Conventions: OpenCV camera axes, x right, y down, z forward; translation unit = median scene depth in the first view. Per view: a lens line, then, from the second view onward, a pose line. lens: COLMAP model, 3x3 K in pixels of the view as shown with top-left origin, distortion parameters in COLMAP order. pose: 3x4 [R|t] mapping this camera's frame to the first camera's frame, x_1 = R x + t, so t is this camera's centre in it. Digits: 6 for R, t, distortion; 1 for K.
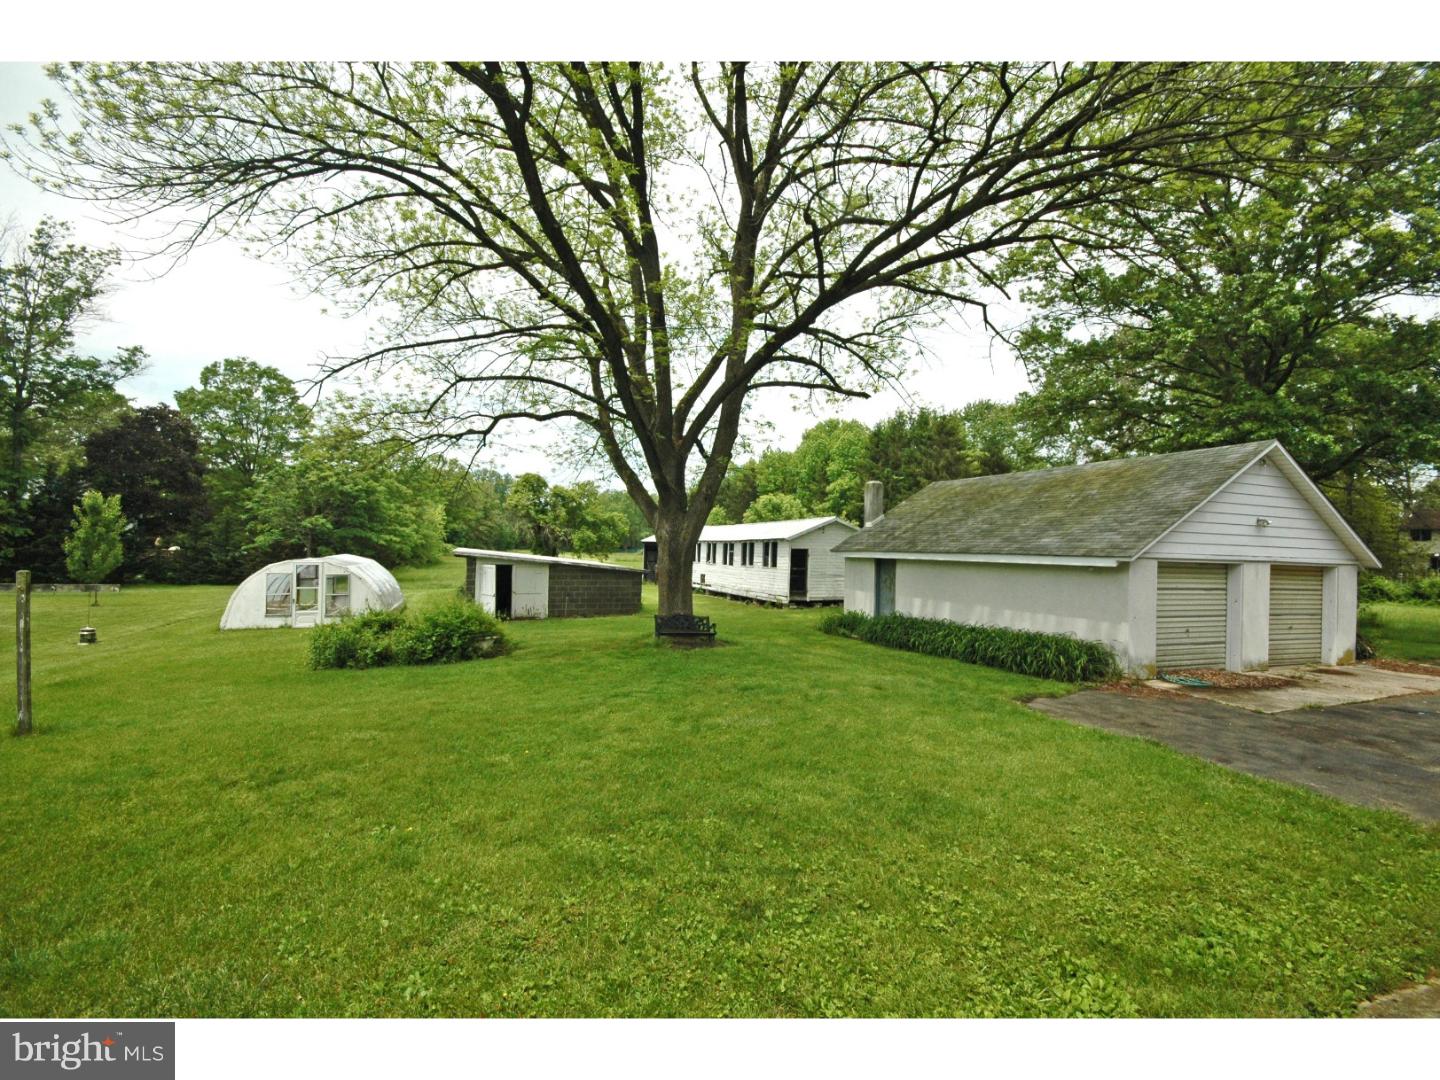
lens RADIAL K [[644.2, 0, 733.8], [0, 644.2, 545.6], [0, 0, 1]] dist [-0.004114, -0.009601]
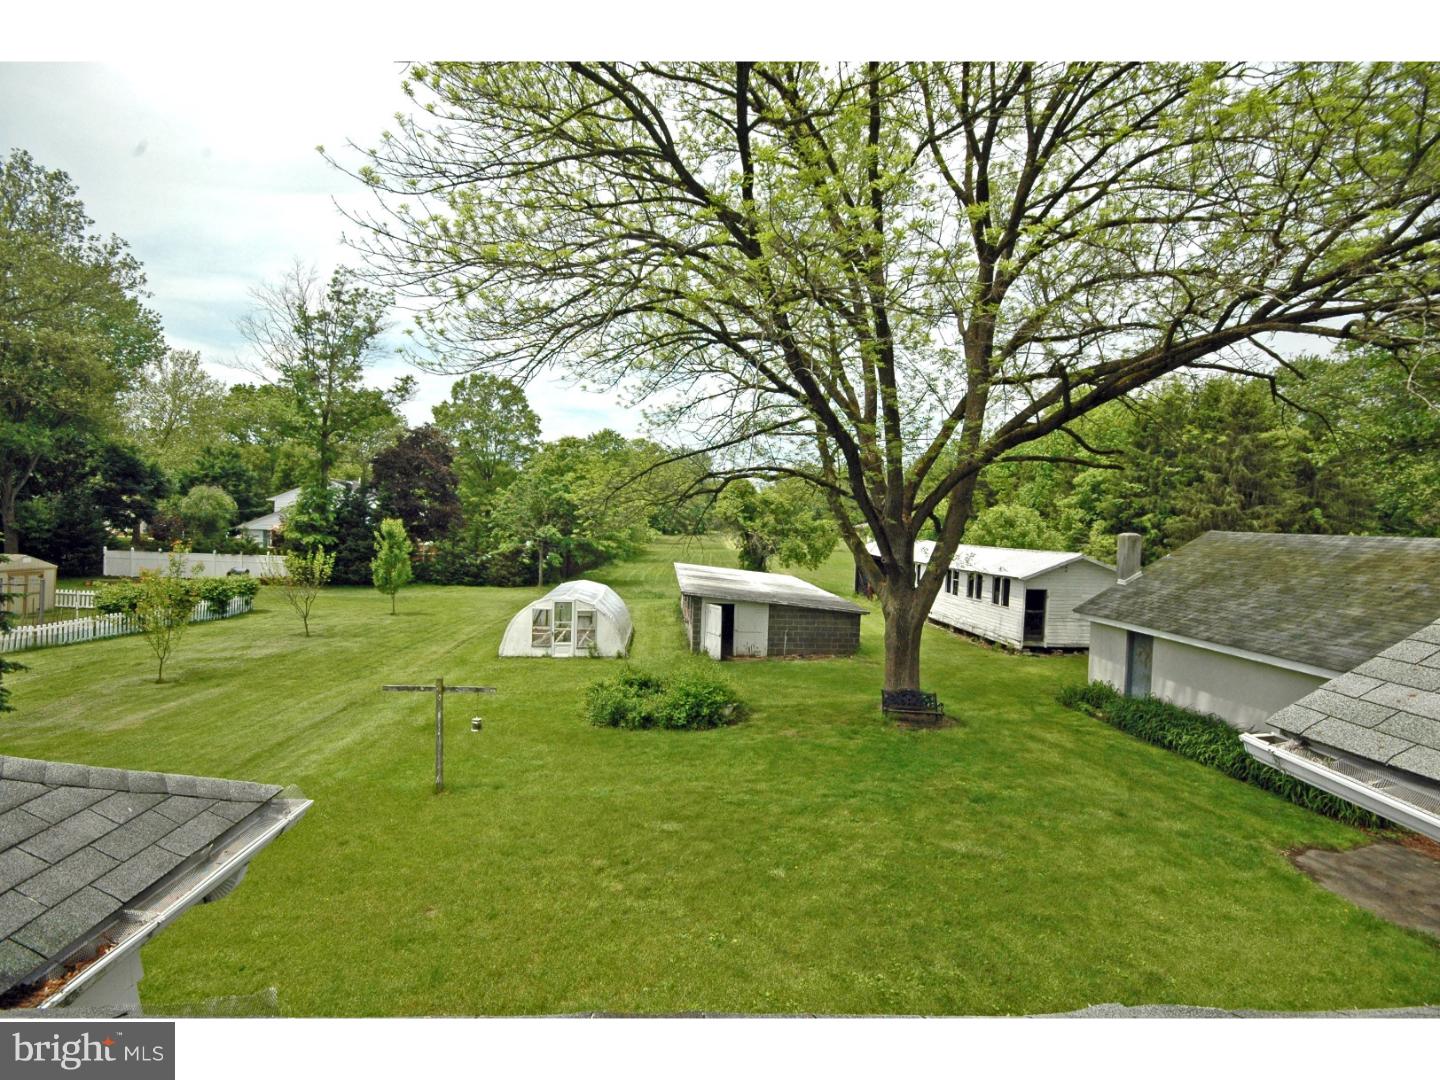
lens RADIAL K [[720.9, 0, 718.5], [0, 720.9, 547.7], [0, 0, 1]] dist [-0.004574, 0.002051]
pose [[0.950879, 0.021779, -0.308796, -0.010038], [-0.011044, 0.999274, 0.036470, -0.079332], [0.309366, -0.031269, 0.950429, -0.082627]]
